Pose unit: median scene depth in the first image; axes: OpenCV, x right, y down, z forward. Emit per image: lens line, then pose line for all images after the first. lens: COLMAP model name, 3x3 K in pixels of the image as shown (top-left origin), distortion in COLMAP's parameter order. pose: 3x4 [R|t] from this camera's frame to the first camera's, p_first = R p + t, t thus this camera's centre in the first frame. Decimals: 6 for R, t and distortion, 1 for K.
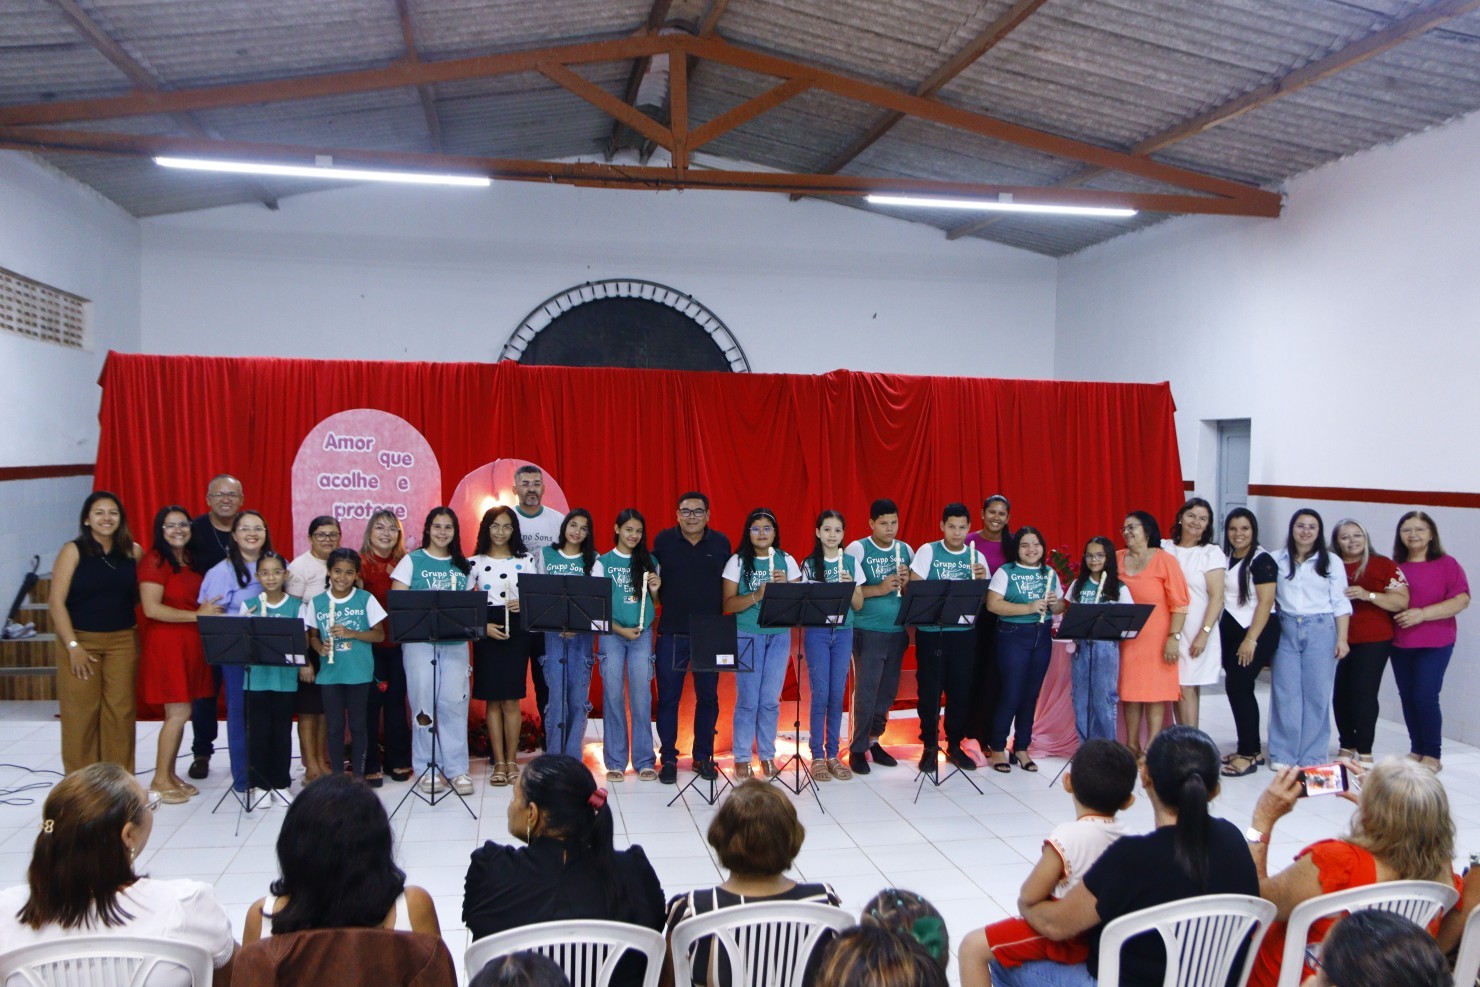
lens RADIAL K [[1139.2, 0, 737.3], [0, 1139.2, 523.4], [0, 0, 1]] dist [-0.023560, 0.016414]
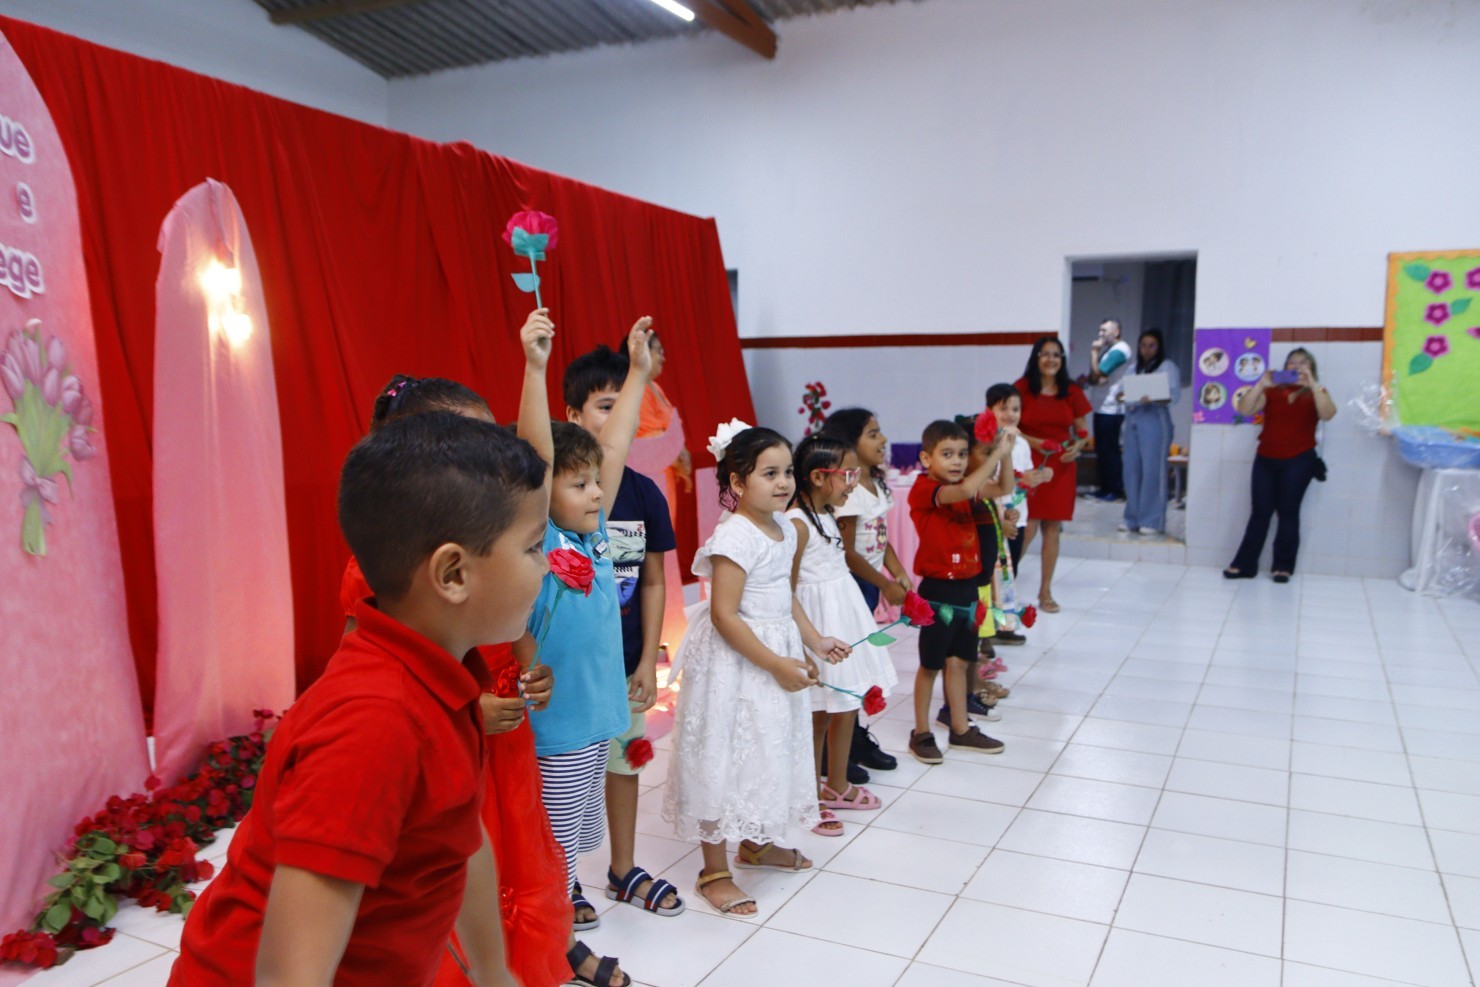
lens RADIAL K [[1139.2, 0, 737.3], [0, 1139.2, 523.4], [0, 0, 1]] dist [-0.023560, 0.016414]
pose [[0.608308, -0.097148, 0.787733, -0.398444], [0.049211, 0.995188, 0.084730, 0.047288], [-0.792174, -0.012777, 0.610162, 0.484233]]
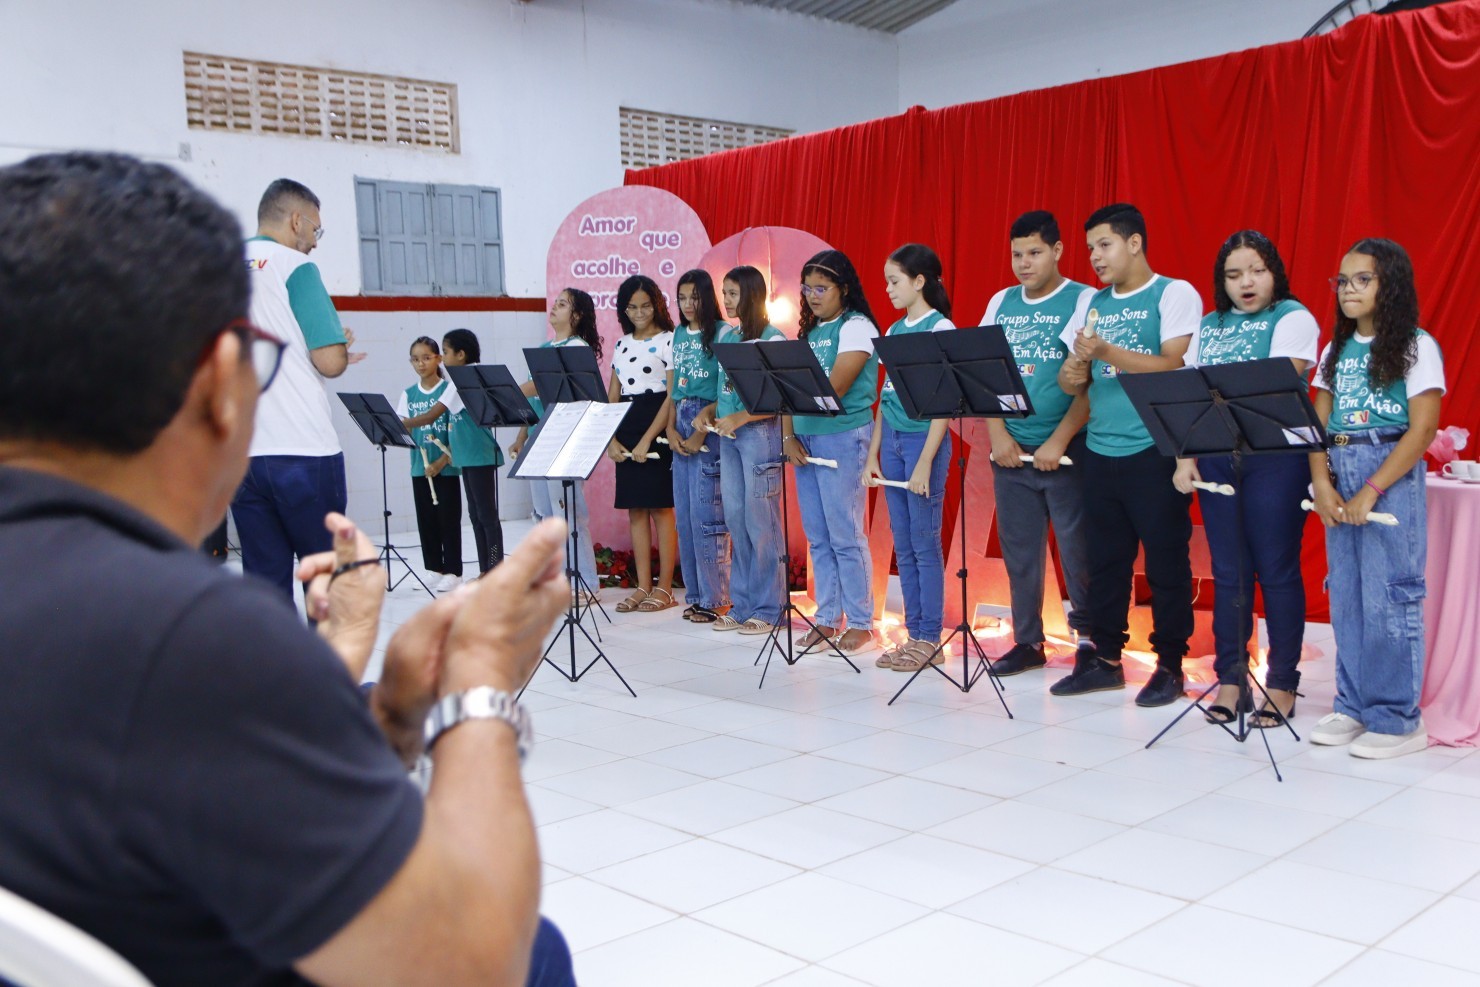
lens RADIAL K [[1448.1, 0, 740.0], [0, 1448.1, 493.5], [0, 0, 1]] dist [-0.002512, 0.007294]
pose [[0.528583, 0.039588, -0.847958, 0.577983], [-0.009657, 0.999128, 0.040626, 0.078016], [0.848827, -0.013286, 0.528504, 0.399218]]
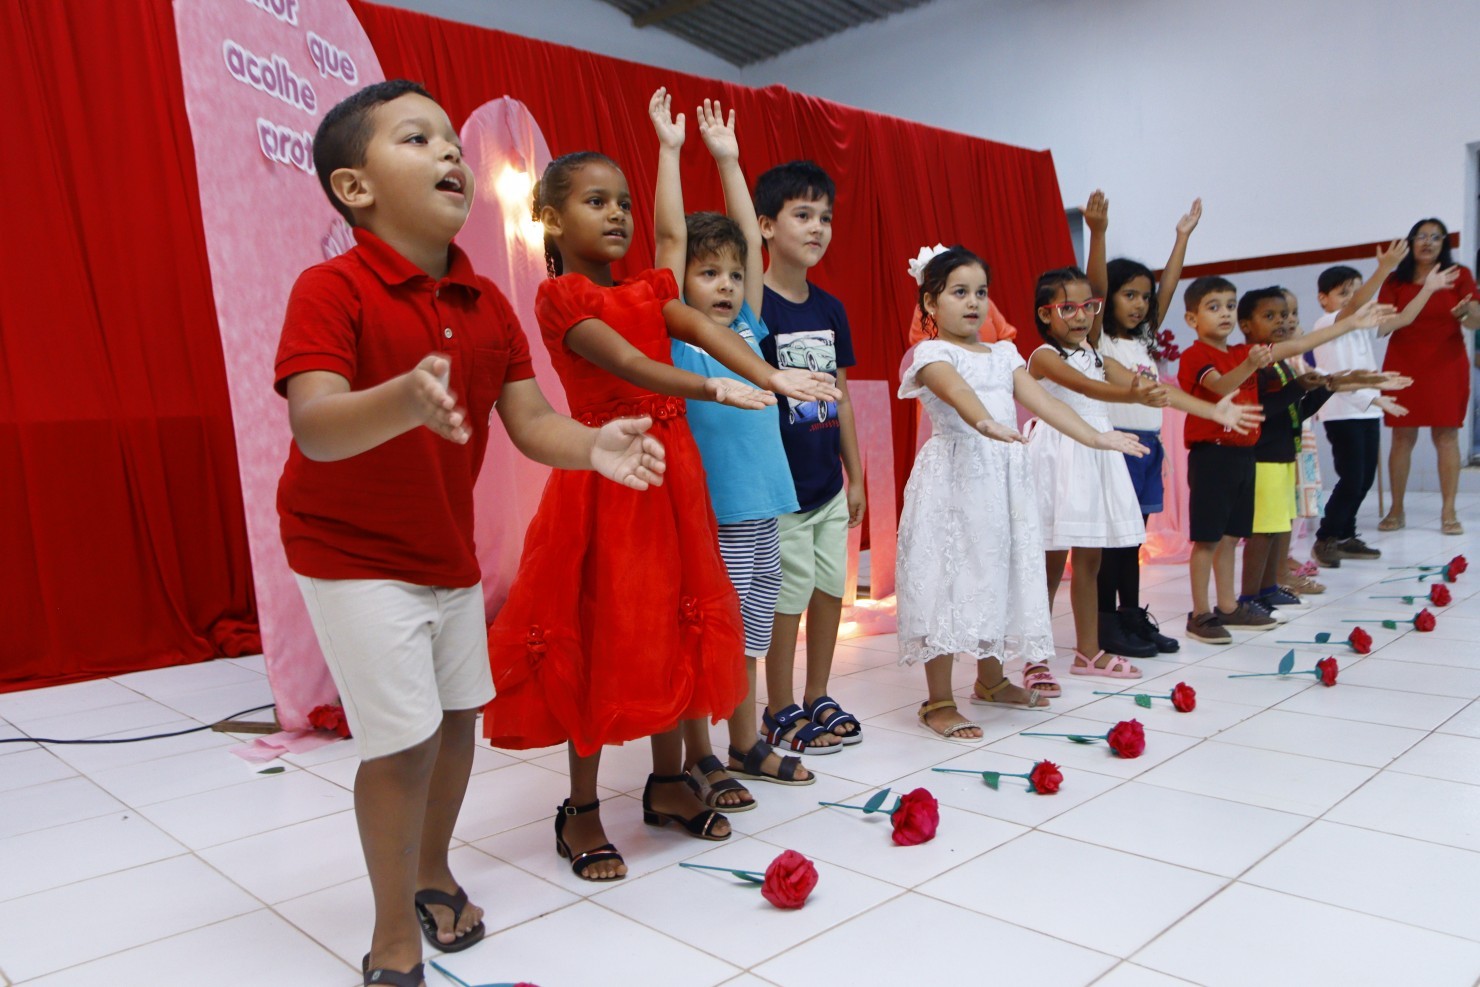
lens RADIAL K [[1142.3, 0, 742.2], [0, 1142.3, 518.0], [0, 0, 1]] dist [-0.008245, -0.000876]
pose [[0.833201, -0.101642, 0.543549, -0.370427], [0.086913, 0.994816, 0.052799, 0.102275], [-0.546098, 0.003249, 0.837715, 0.445936]]
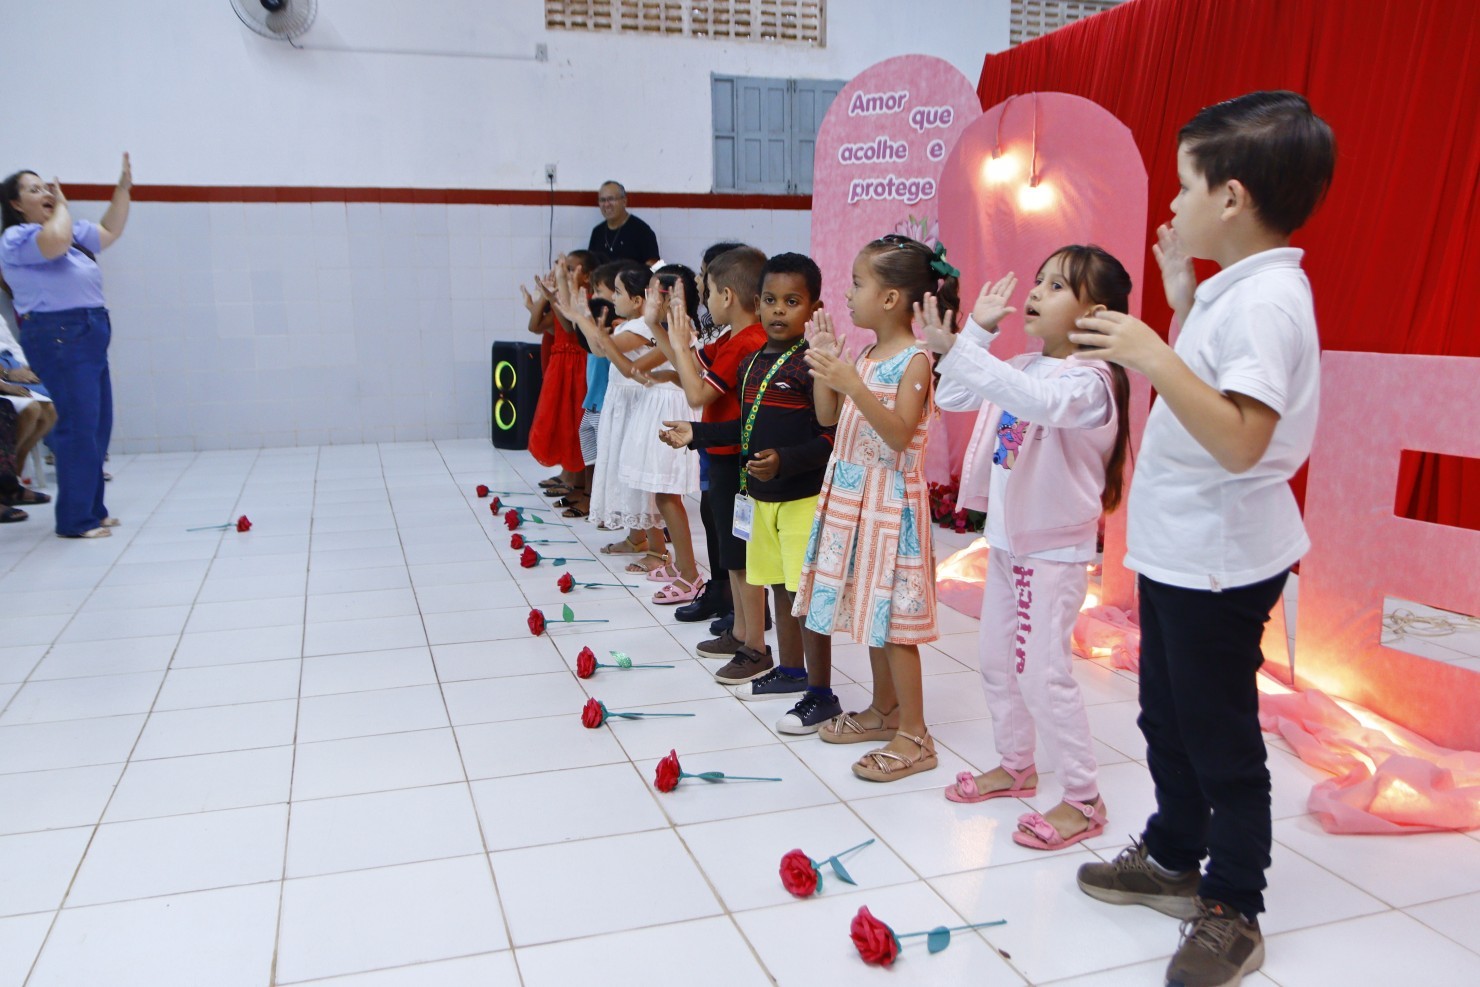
lens RADIAL K [[1220.2, 0, 736.6], [0, 1220.2, 517.0], [0, 0, 1]] dist [-0.007044, -0.002684]
pose [[0.140740, 0.164133, -0.976347, 0.442190], [-0.047421, 0.986148, 0.158945, 0.071019], [0.988910, 0.023930, 0.146573, 0.650714]]
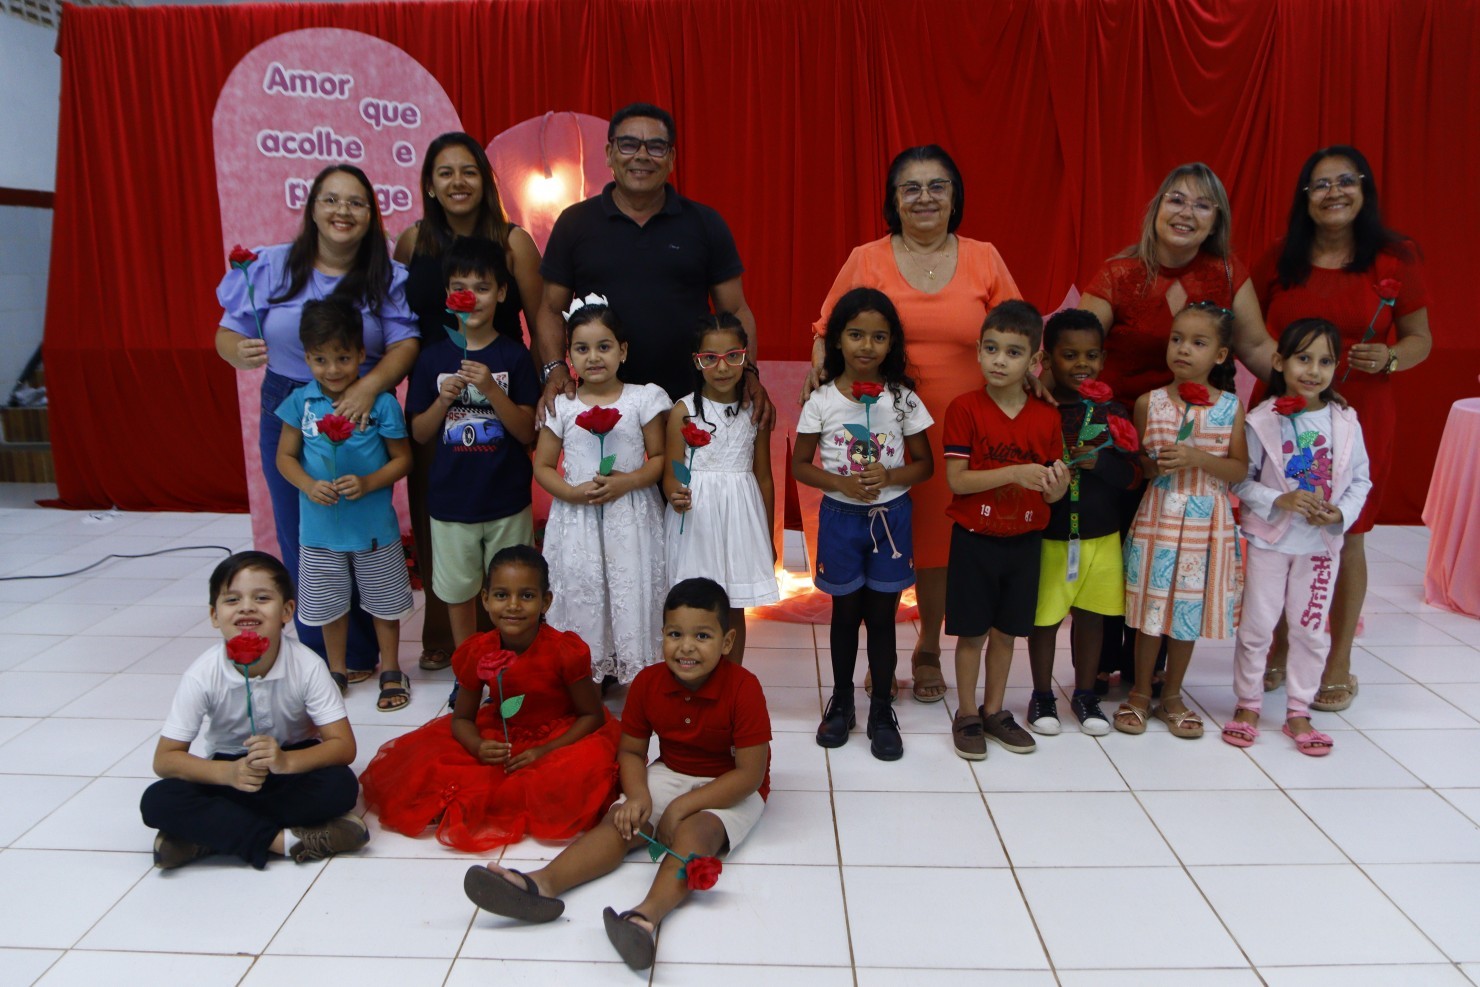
lens RADIAL K [[1155.5, 0, 737.4], [0, 1155.5, 506.3], [0, 0, 1]] dist [-0.014658, 0.016602]
pose [[0.976972, 0.025170, -0.211880, 0.027350], [0.007177, 0.988580, 0.150528, 0.055879], [0.213249, -0.148582, 0.965634, 0.330182]]
